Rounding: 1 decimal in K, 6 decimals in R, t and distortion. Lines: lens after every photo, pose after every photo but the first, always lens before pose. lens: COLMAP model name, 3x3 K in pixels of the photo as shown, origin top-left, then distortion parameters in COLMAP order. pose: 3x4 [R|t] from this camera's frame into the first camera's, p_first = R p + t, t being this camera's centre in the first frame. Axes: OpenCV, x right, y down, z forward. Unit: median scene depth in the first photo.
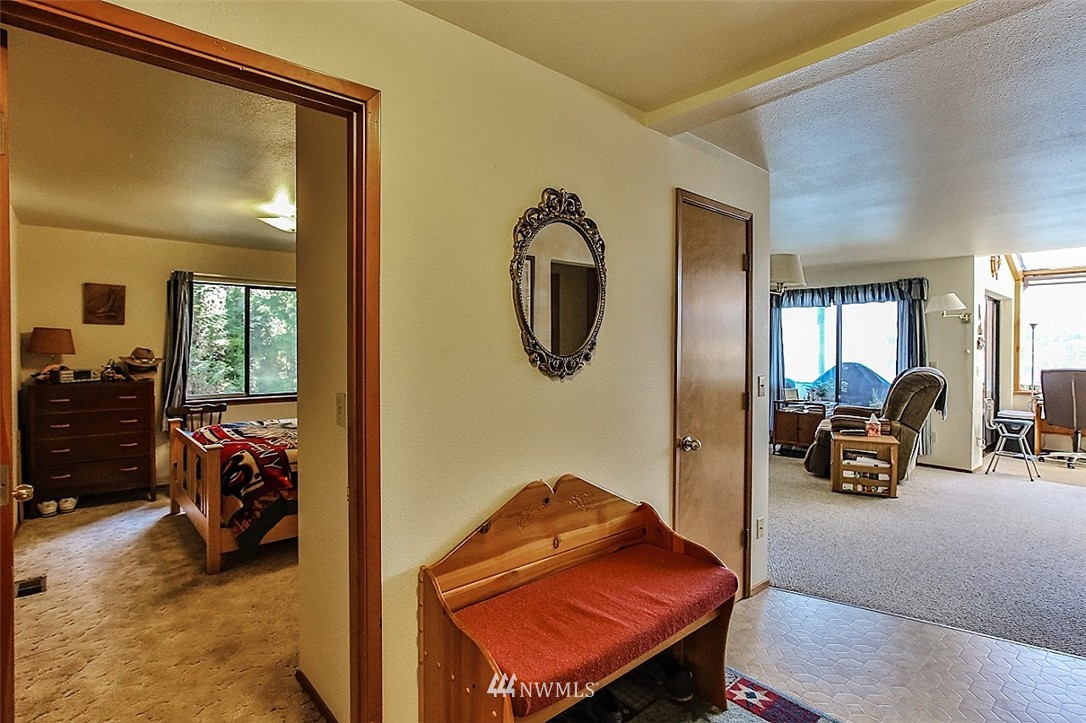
lens RADIAL K [[552.2, 0, 548.3], [0, 552.2, 356.1], [0, 0, 1]] dist [-0.002439, -0.000091]
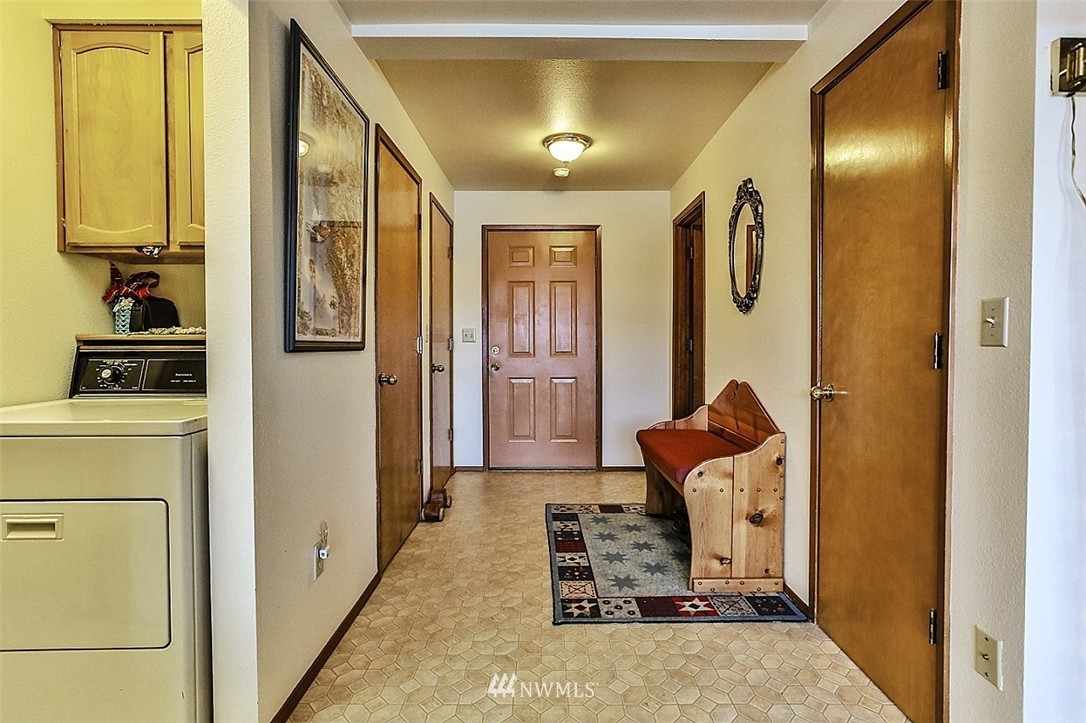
lens RADIAL K [[552.2, 0, 548.3], [0, 552.2, 356.1], [0, 0, 1]] dist [-0.002439, -0.000091]
pose [[-0.669235, 0.016785, -0.742862, 1.319768], [-0.010247, 0.999441, 0.031814, 0.101466], [0.742981, 0.028903, -0.668689, 1.469470]]
